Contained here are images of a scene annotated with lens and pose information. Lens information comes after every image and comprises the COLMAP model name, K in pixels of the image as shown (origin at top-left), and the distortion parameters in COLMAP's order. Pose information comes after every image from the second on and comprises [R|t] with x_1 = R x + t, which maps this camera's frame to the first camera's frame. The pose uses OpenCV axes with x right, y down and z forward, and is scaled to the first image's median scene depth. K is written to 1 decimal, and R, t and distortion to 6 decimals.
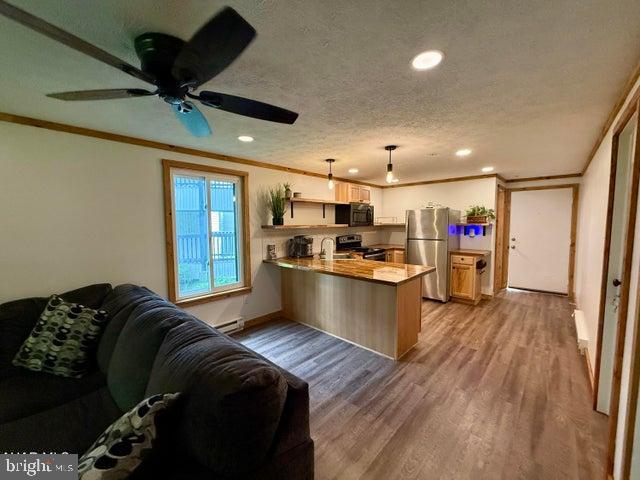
lens RADIAL K [[255.8, 0, 320.0], [0, 255.8, 240.0], [0, 0, 1]] dist [-0.000902, -0.000134]
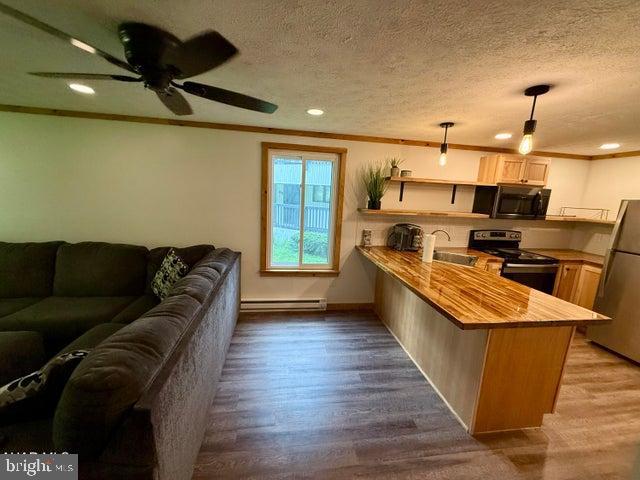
lens RADIAL K [[255.8, 0, 320.0], [0, 255.8, 240.0], [0, 0, 1]] dist [-0.000902, -0.000134]
pose [[0.779333, 0.157445, -0.606508, 0.241917], [-0.099235, 0.986715, 0.128632, -0.049166], [0.618703, -0.040061, 0.784603, 0.204204]]
